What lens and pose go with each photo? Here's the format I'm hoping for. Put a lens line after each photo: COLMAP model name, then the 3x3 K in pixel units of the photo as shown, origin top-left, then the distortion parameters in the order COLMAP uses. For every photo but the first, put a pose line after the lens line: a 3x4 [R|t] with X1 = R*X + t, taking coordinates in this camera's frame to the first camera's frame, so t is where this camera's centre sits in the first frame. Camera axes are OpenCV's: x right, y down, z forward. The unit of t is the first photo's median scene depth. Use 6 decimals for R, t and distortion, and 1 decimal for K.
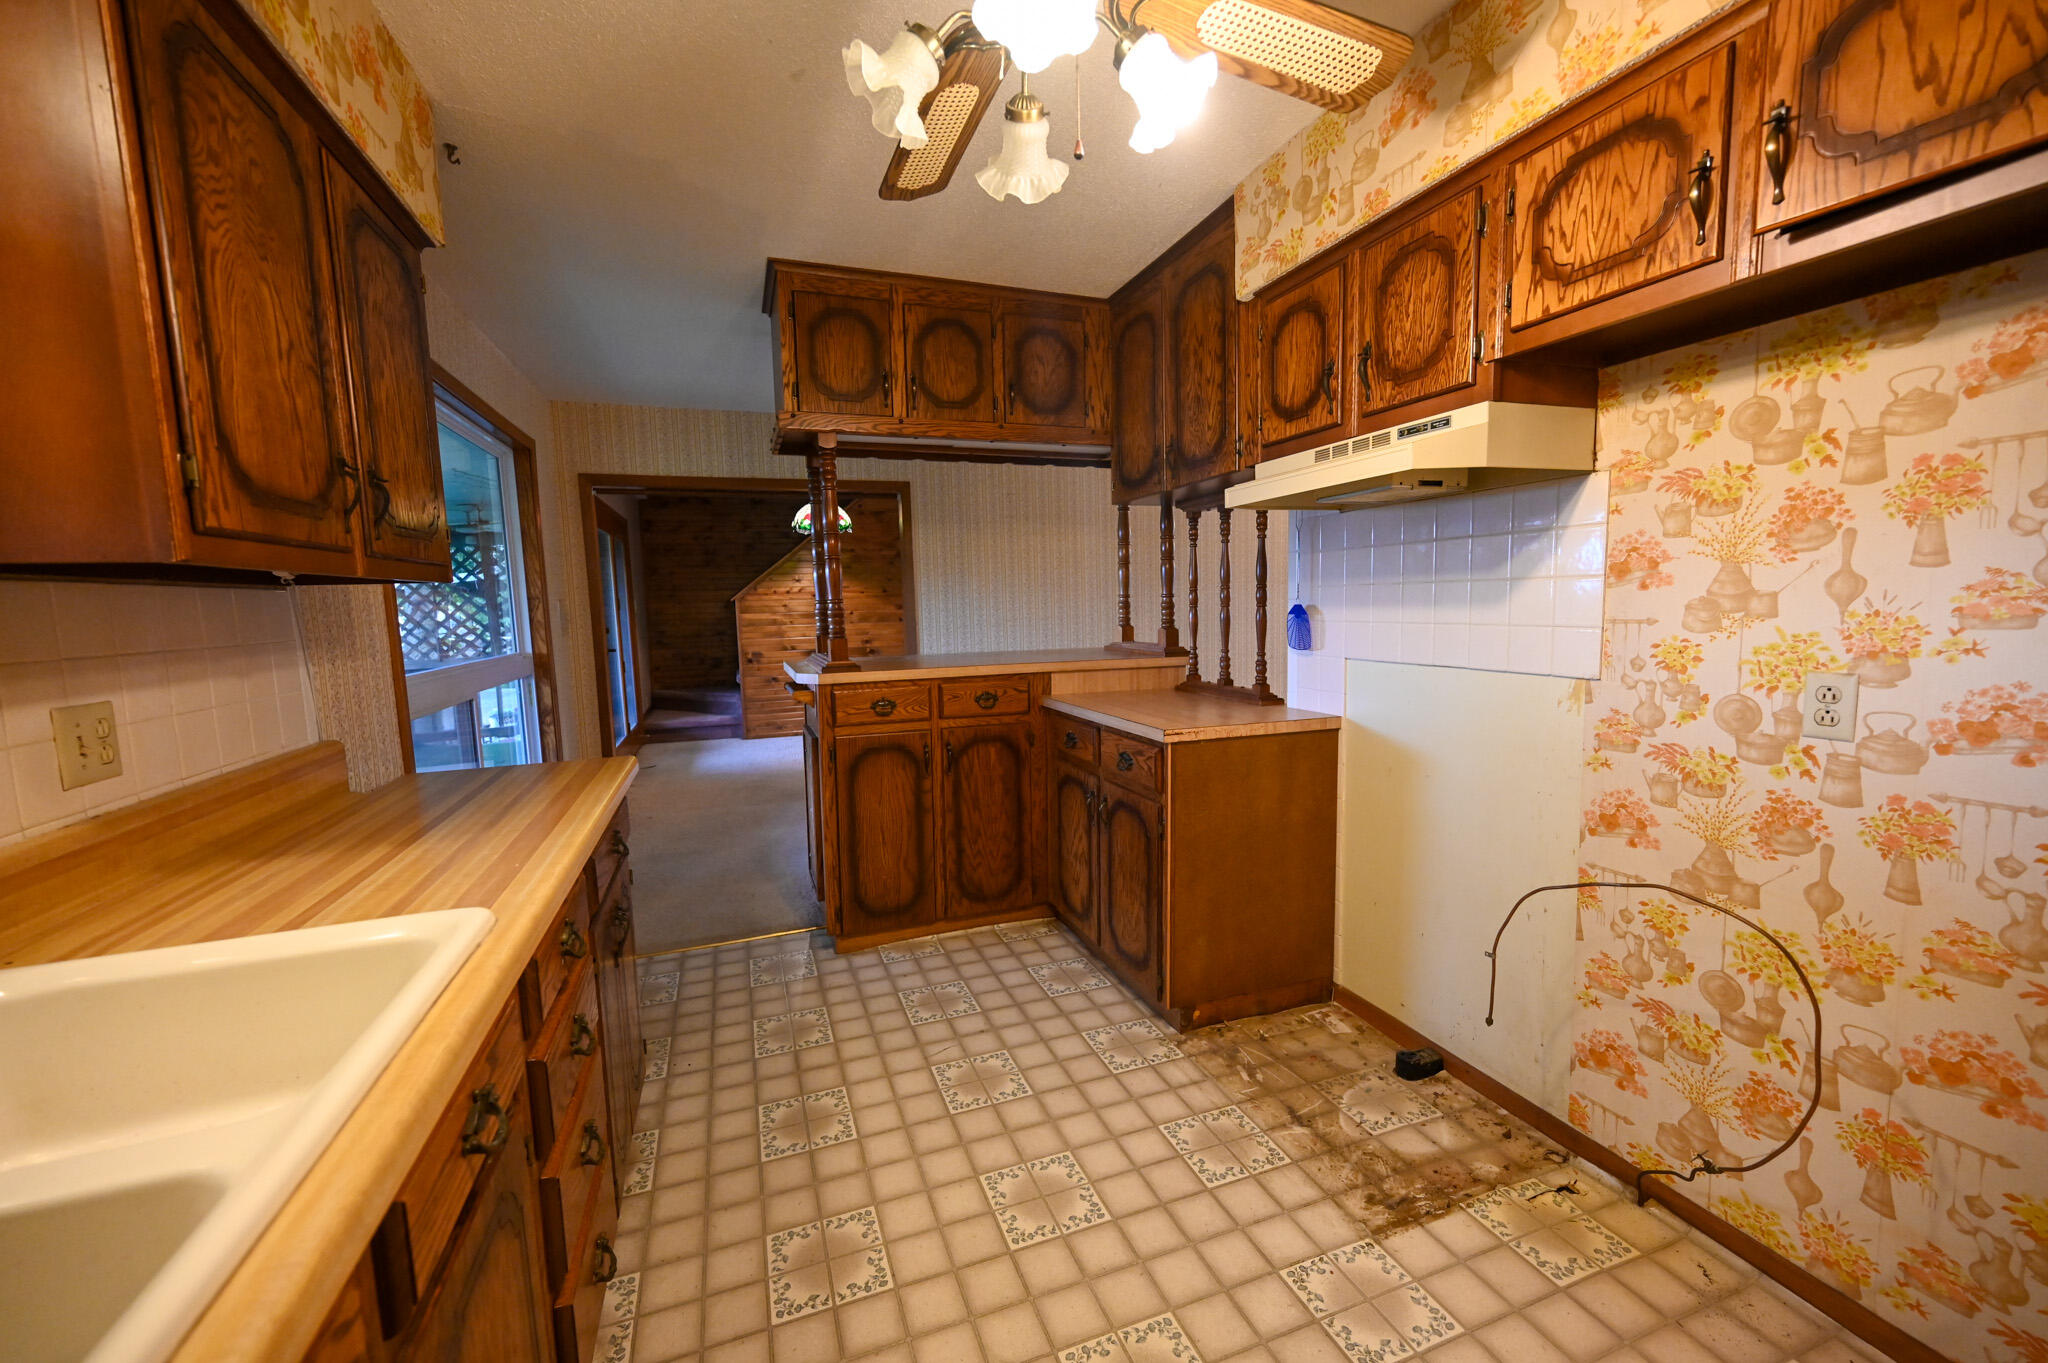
lens RADIAL K [[804.9, 0, 1031.9], [0, 804.9, 684.7], [0, 0, 1]] dist [0.000034, 0.000199]
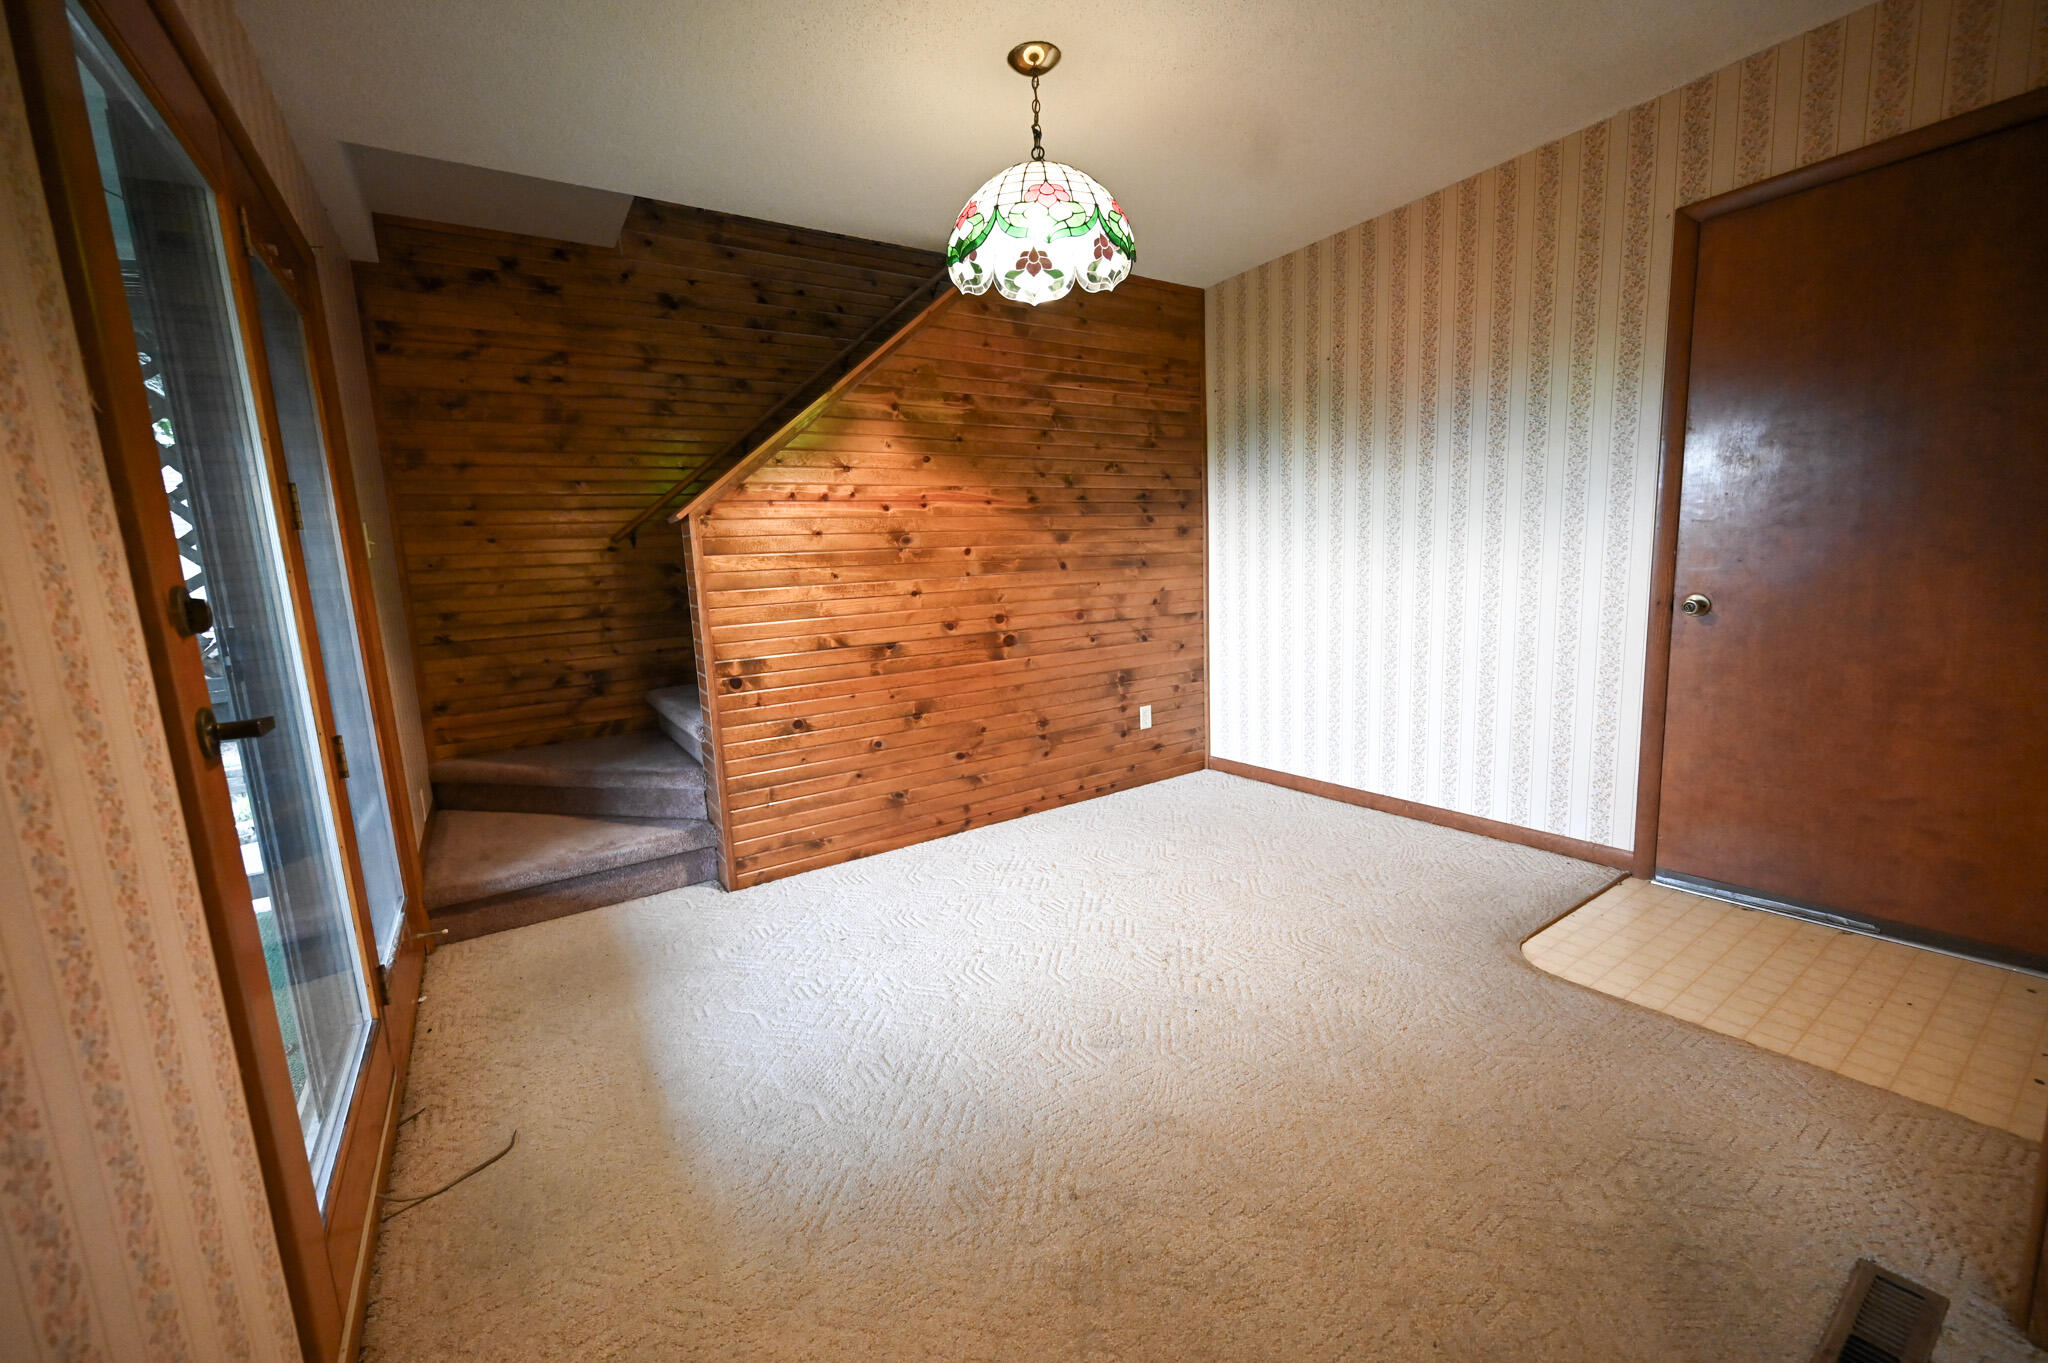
lens RADIAL K [[804.9, 0, 1021.2], [0, 804.9, 687.1], [0, 0, 1]] dist [0.000034, 0.000199]
pose [[0.972623, -0.059476, 0.224647, -0.299262], [0.049923, 0.997600, 0.047973, -0.038302], [-0.226961, -0.035445, 0.973259, 0.595030]]
